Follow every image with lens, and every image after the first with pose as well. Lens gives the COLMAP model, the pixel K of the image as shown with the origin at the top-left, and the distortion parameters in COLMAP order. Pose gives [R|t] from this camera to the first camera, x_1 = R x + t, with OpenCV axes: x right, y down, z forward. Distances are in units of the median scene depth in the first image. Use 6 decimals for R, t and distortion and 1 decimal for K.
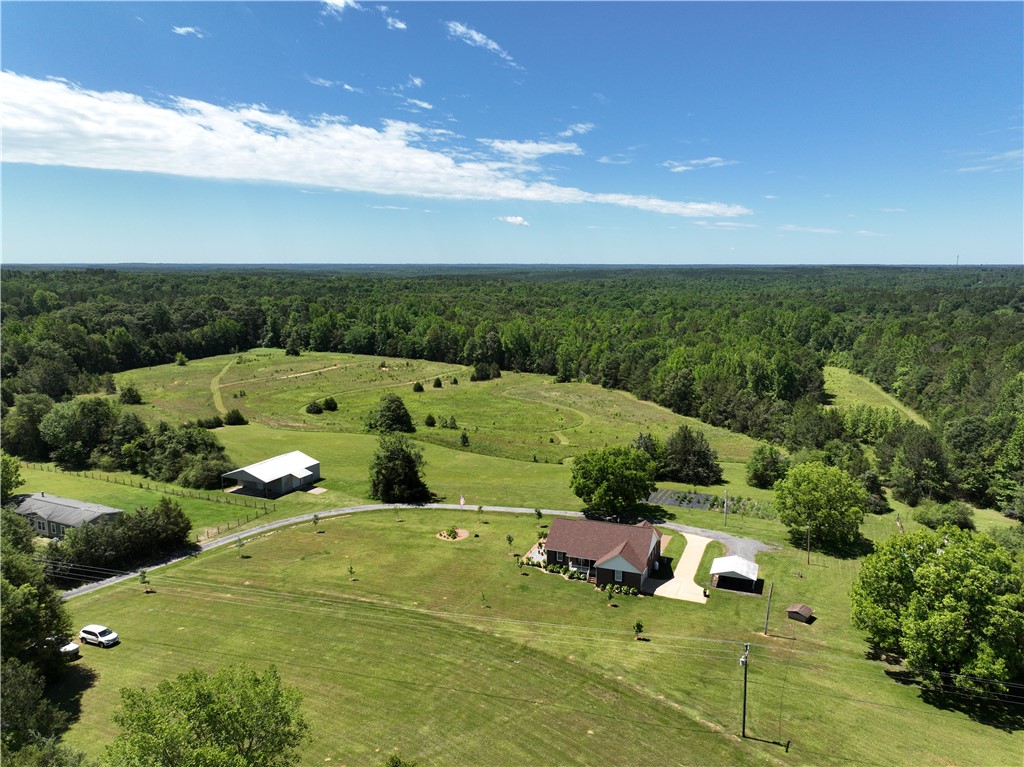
lens RADIAL K [[741.7, 0, 517.3], [0, 741.7, 384.0], [0, 0, 1]] dist [-0.003535, 0.016871]
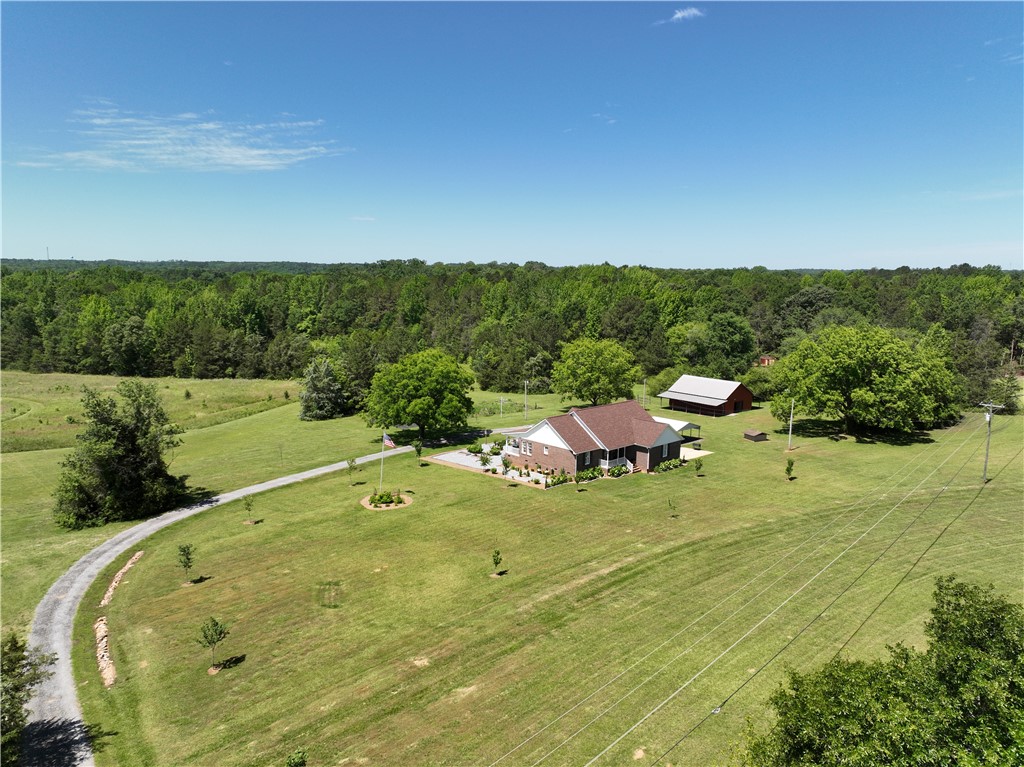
lens RADIAL K [[741.7, 0, 511.5], [0, 741.7, 381.9], [0, 0, 1]] dist [-0.003535, 0.016871]
pose [[0.436931, -0.131711, 0.889800, -0.542517], [0.131875, 0.987912, 0.081477, 0.065101], [-0.889775, 0.081742, 0.449019, 0.588444]]
